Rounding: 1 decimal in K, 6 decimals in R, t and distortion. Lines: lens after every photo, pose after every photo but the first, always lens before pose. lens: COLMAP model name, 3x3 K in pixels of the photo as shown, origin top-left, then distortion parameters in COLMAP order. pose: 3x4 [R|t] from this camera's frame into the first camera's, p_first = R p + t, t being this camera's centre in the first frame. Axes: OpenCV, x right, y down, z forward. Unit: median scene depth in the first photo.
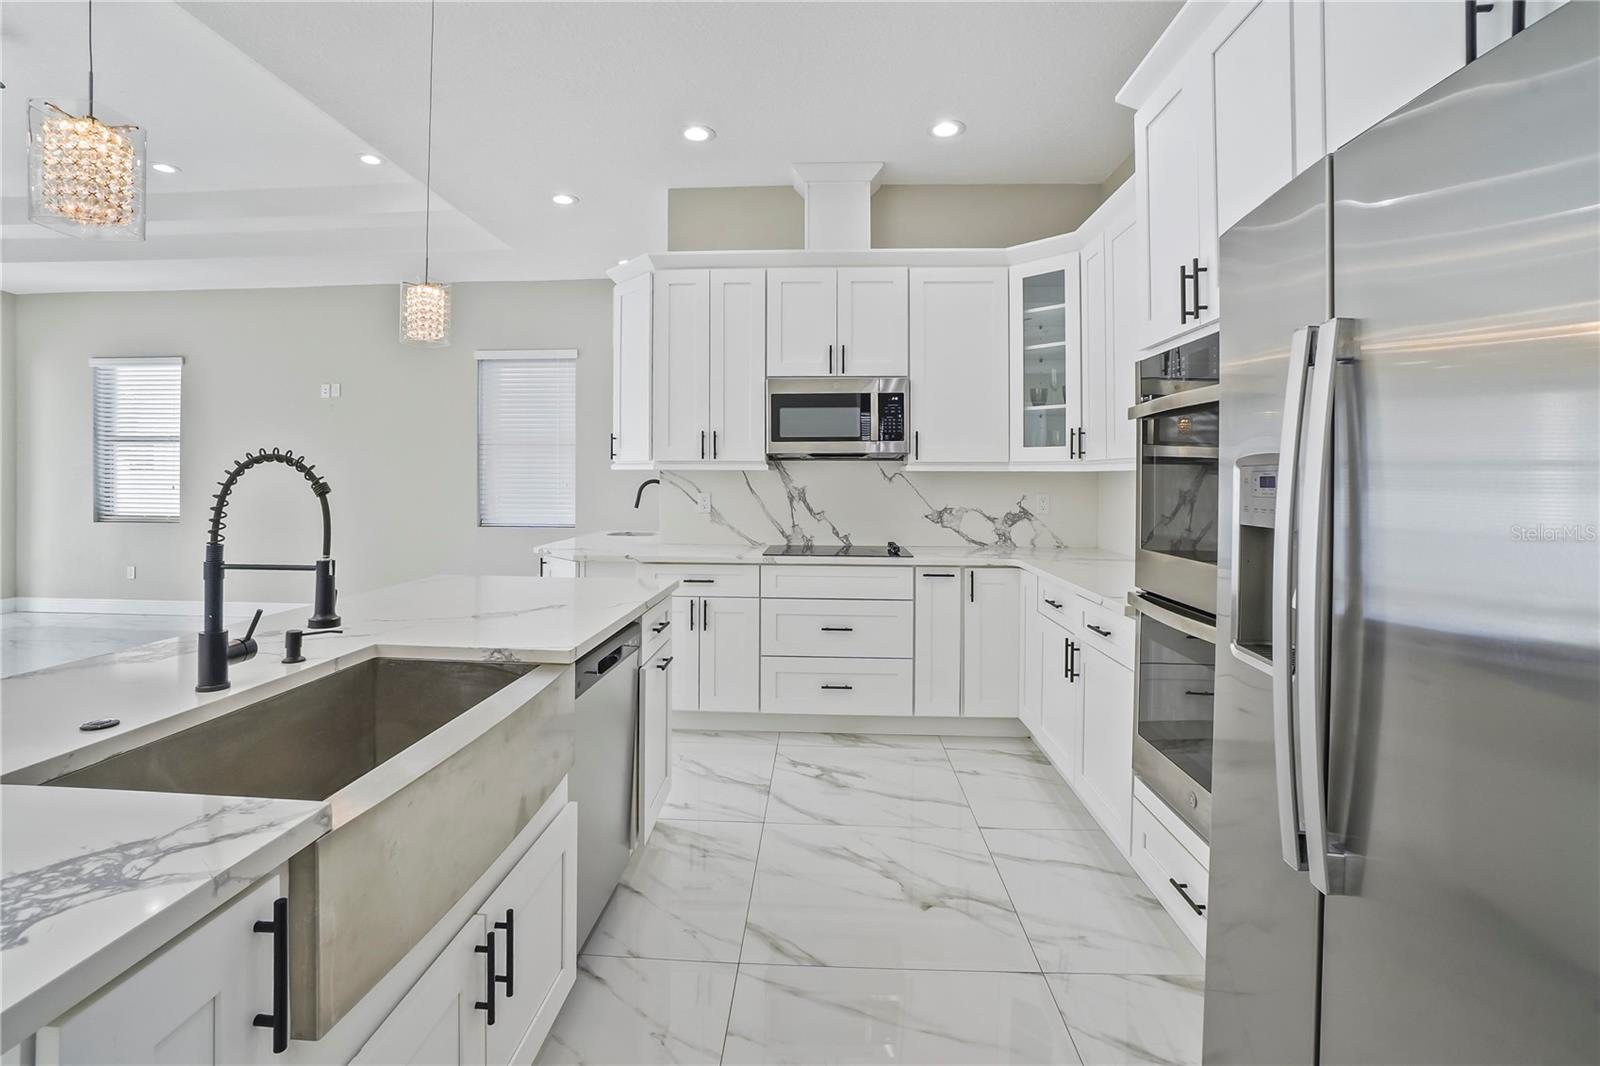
lens RADIAL K [[719.7, 0, 784.9], [0, 719.7, 474.2], [0, 0, 1]] dist [-0.047564, 0.006317]
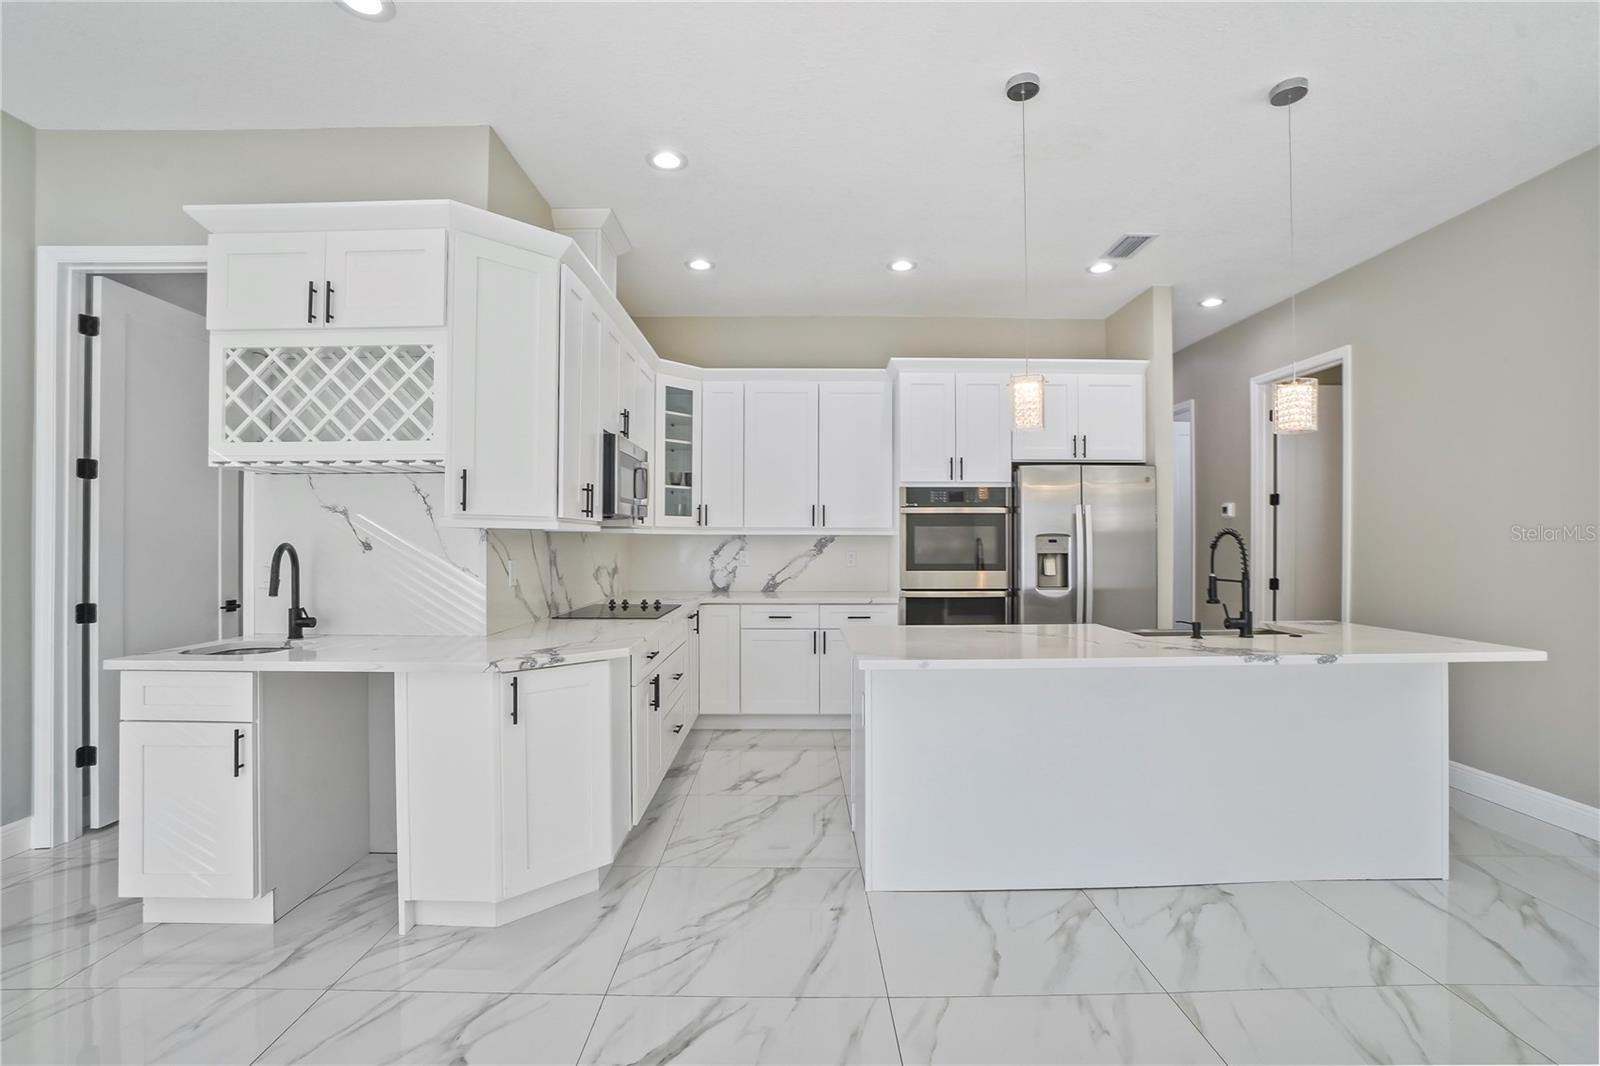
lens RADIAL K [[697.5, 0, 793.6], [0, 697.5, 539.2], [0, 0, 1]] dist [-0.042729, 0.004706]
pose [[-0.046949, -0.002786, 0.998893, -0.975636], [-0.006415, 0.999976, 0.002488, 0.000916], [-0.998877, -0.006291, -0.046966, 0.848923]]
